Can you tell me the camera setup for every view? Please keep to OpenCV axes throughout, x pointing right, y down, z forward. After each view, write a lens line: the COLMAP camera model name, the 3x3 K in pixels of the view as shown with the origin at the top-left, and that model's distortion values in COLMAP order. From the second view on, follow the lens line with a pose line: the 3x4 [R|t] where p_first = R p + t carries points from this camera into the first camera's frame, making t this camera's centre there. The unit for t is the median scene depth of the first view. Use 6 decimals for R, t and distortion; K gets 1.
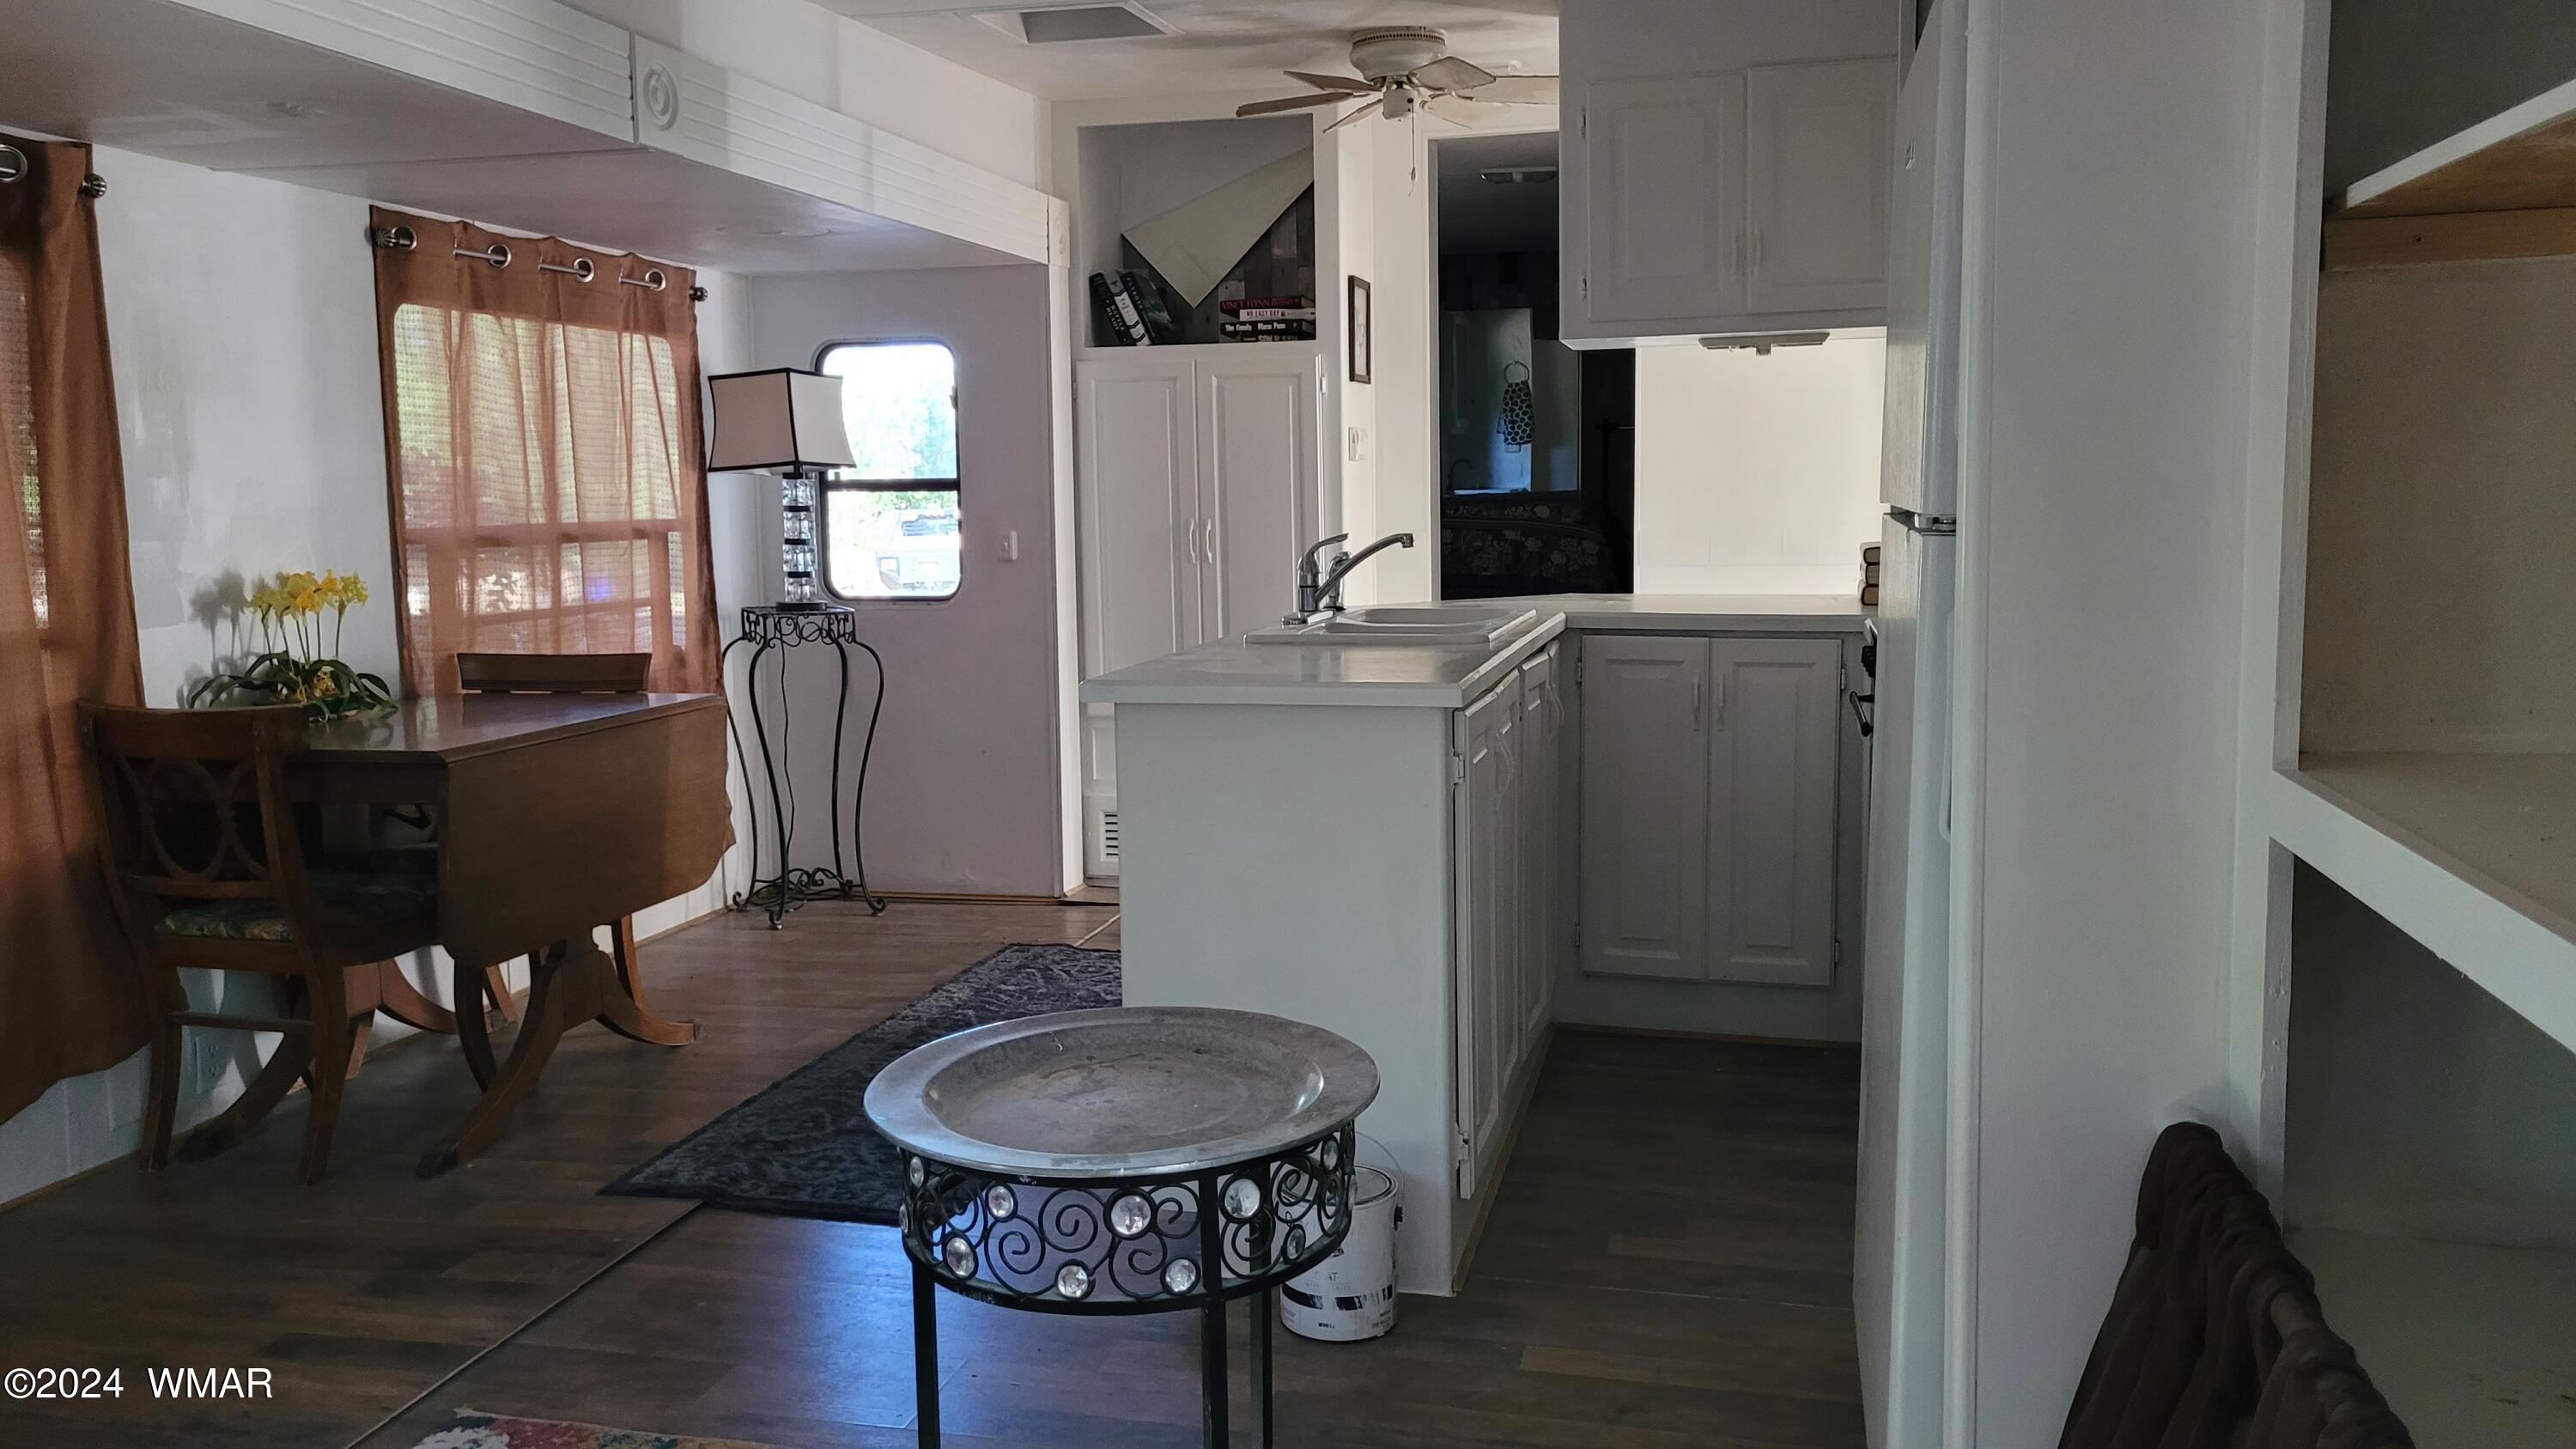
lens RADIAL K [[1927.3, 0, 1289.1], [0, 1927.3, 720.8], [0, 0, 1]] dist [0.034059, -0.004895]
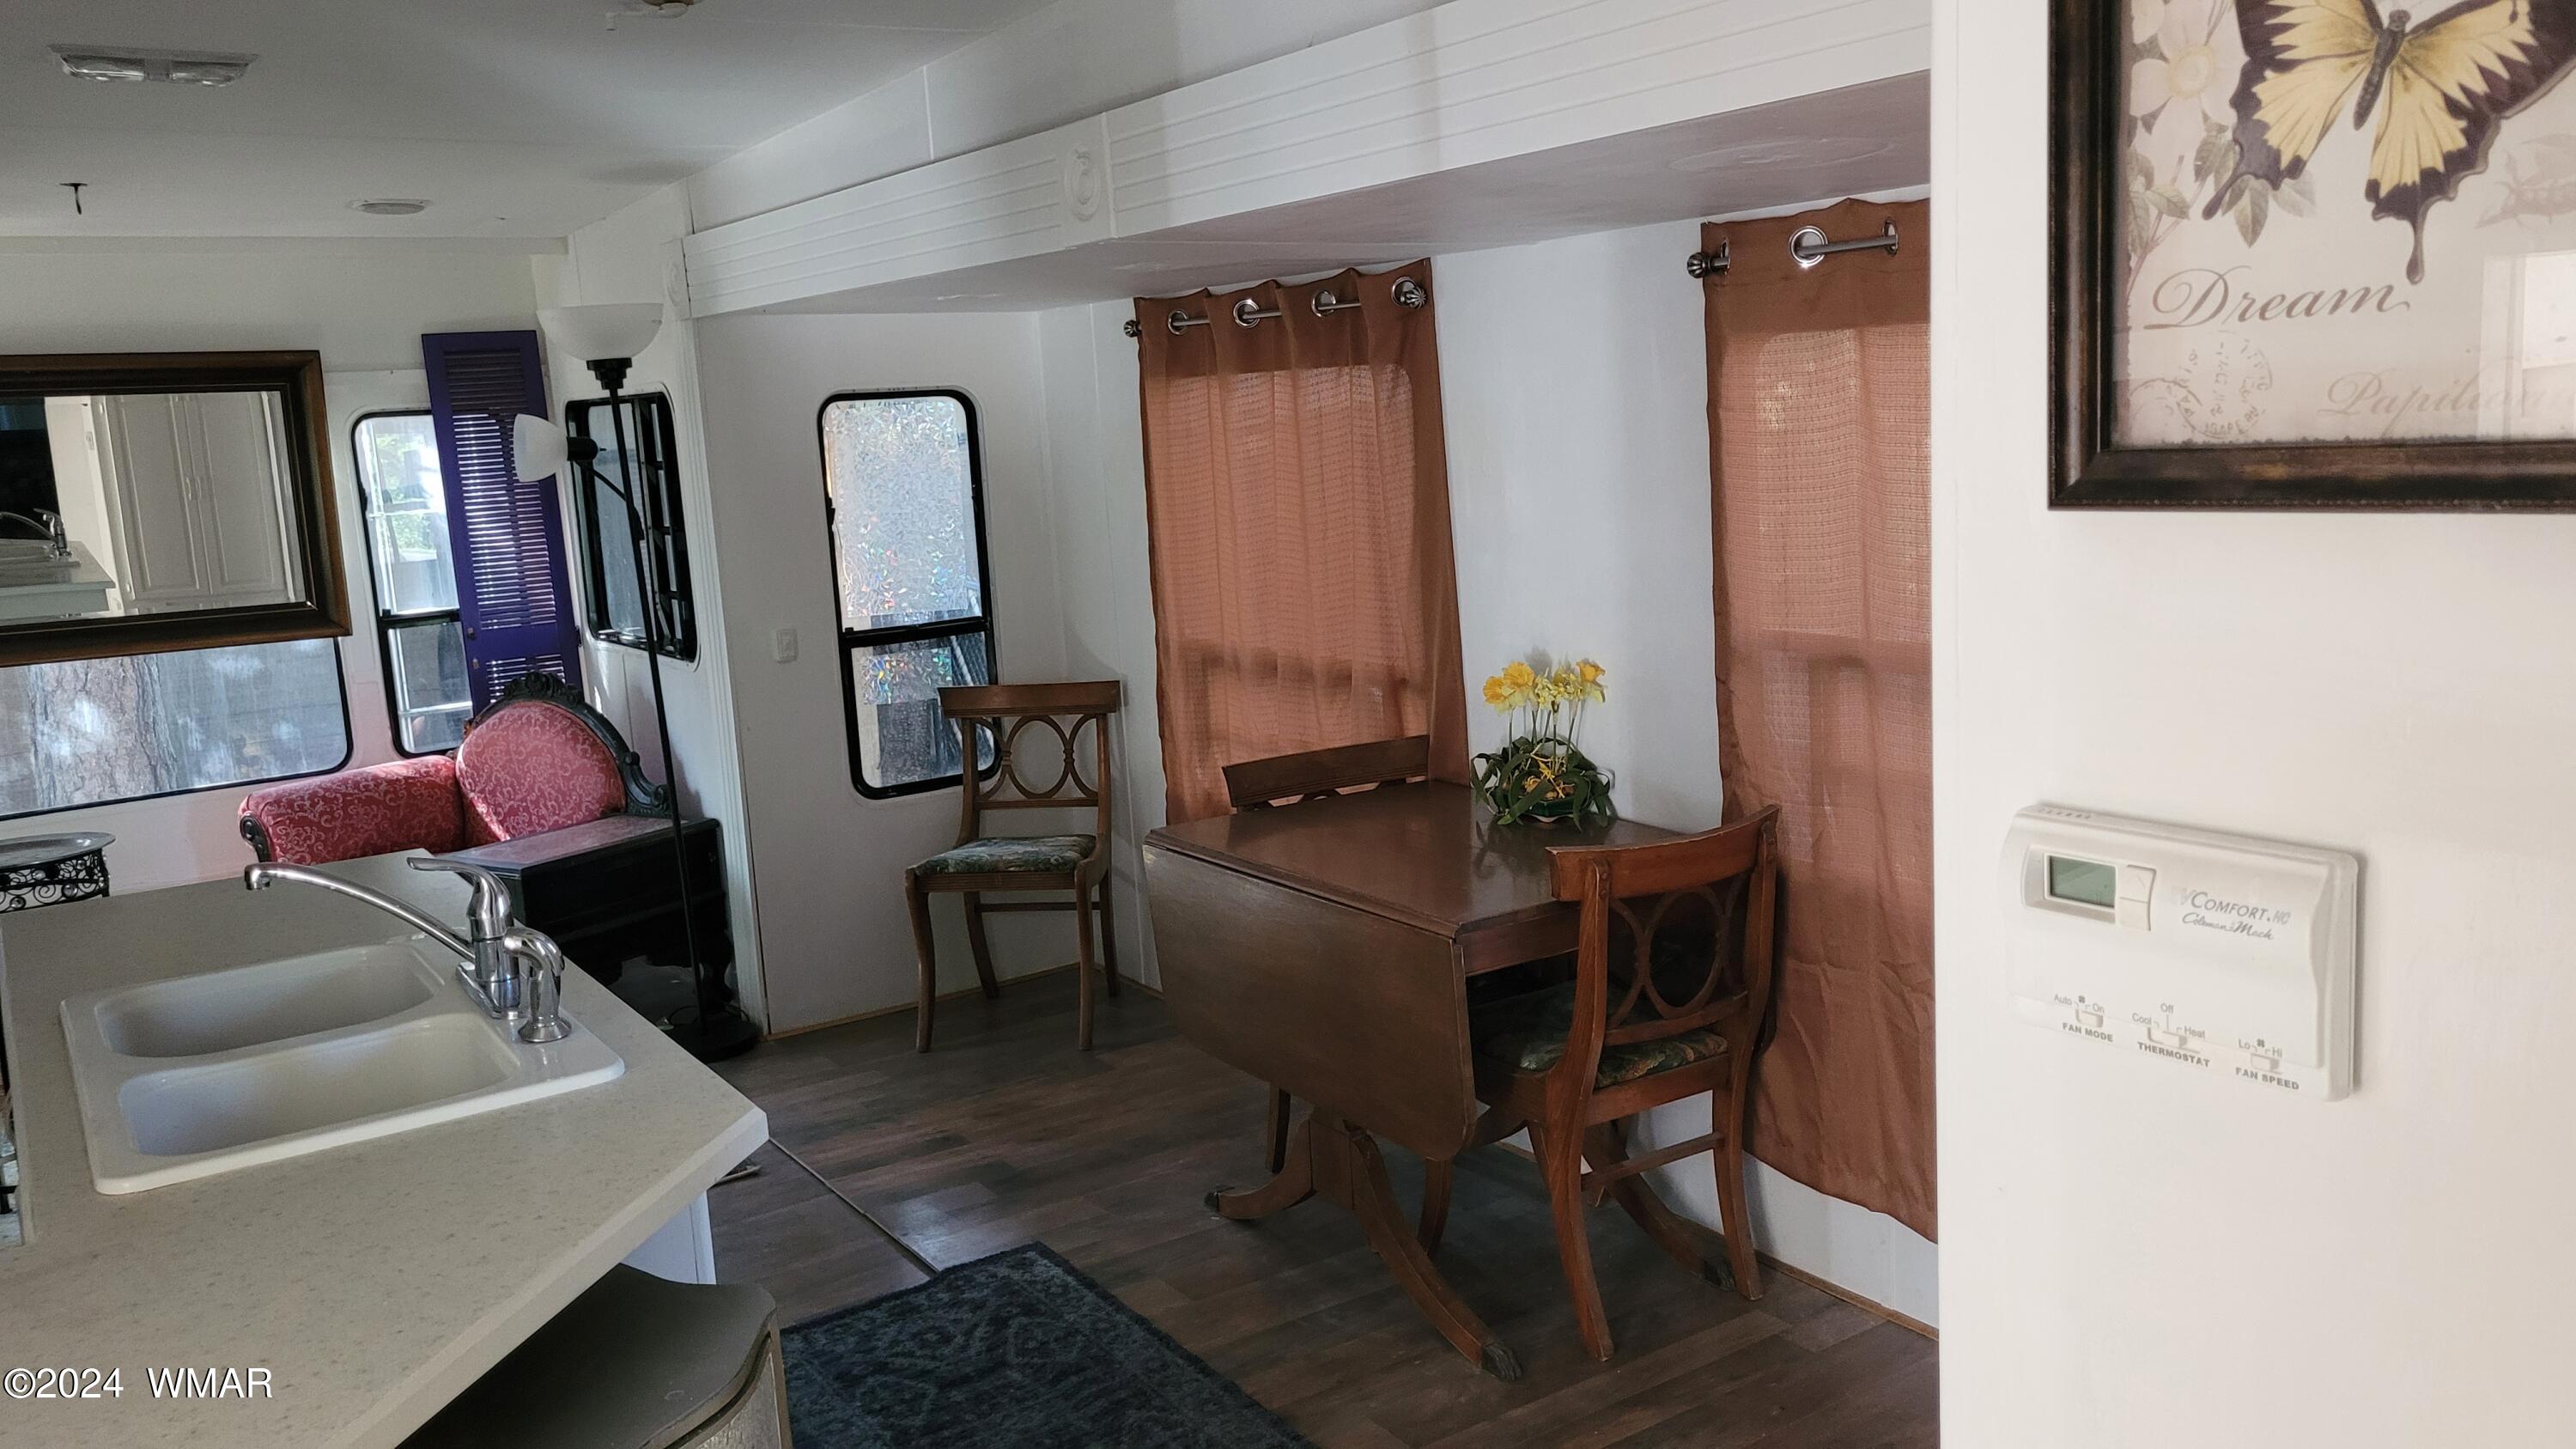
lens RADIAL K [[1927.3, 0, 1279.1], [0, 1927.3, 726.7], [0, 0, 1]] dist [0.034059, -0.004895]
pose [[-0.672086, 0.165314, -0.721784, 0.272581], [-0.033344, 0.967015, 0.252528, -0.297242], [0.739722, 0.193788, -0.644405, 1.617561]]
